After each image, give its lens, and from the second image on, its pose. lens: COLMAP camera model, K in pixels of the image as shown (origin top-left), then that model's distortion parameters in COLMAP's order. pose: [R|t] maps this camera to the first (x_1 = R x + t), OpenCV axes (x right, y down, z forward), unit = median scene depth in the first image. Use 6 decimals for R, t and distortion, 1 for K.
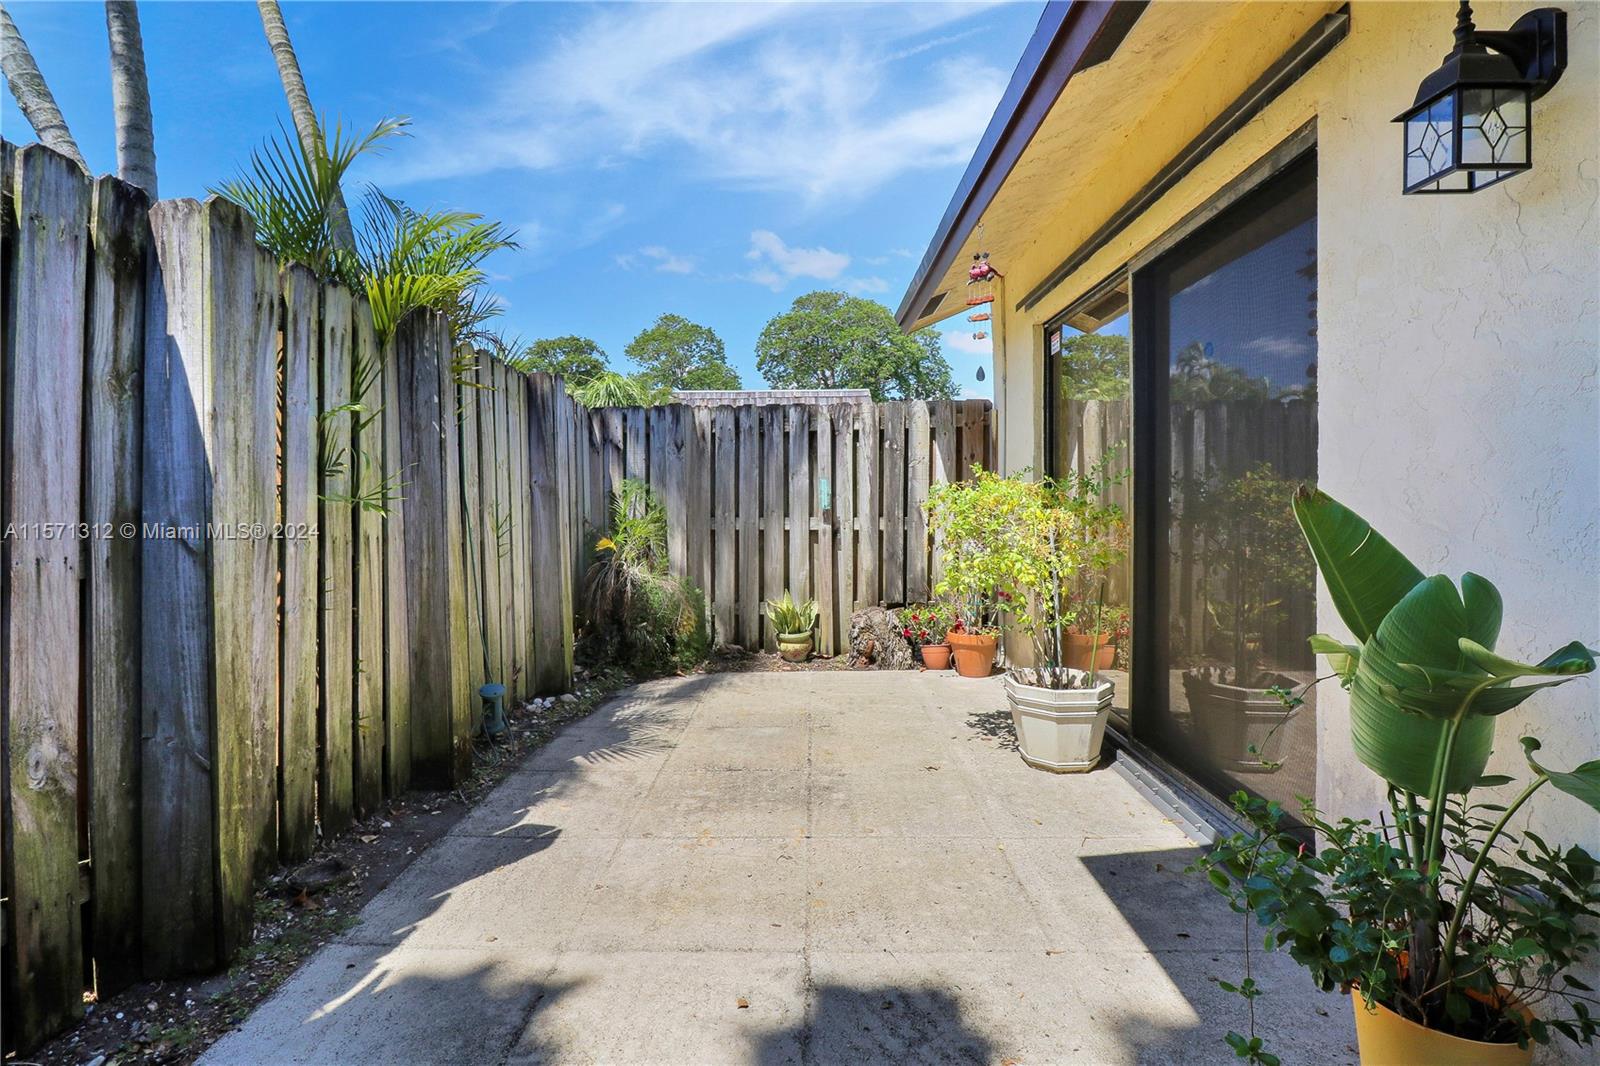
lens RADIAL K [[737.8, 0, 803.6], [0, 737.8, 524.6], [0, 0, 1]] dist [-0.009483, -0.007483]
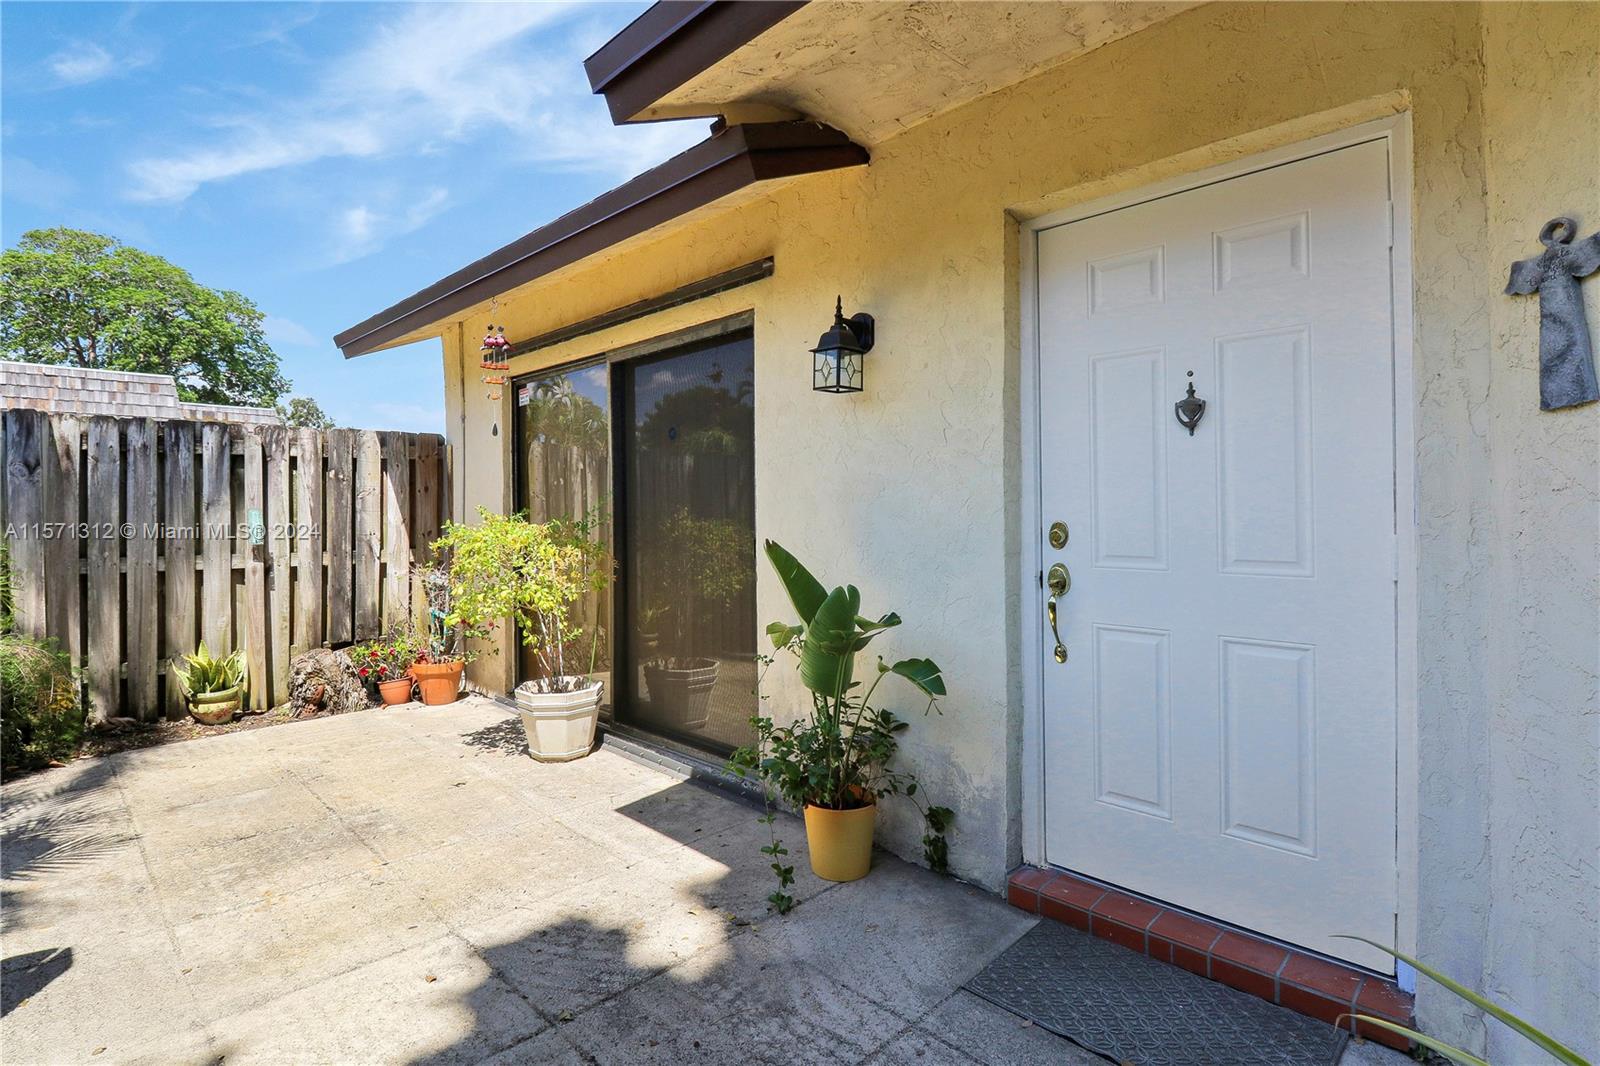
lens RADIAL K [[737.8, 0, 808.3], [0, 737.8, 530.5], [0, 0, 1]] dist [-0.009483, -0.007483]
pose [[0.687248, -0.008303, 0.726376, -0.161371], [0.021609, 0.999726, -0.009018, -0.016568], [-0.726102, 0.021894, 0.687239, -0.087165]]
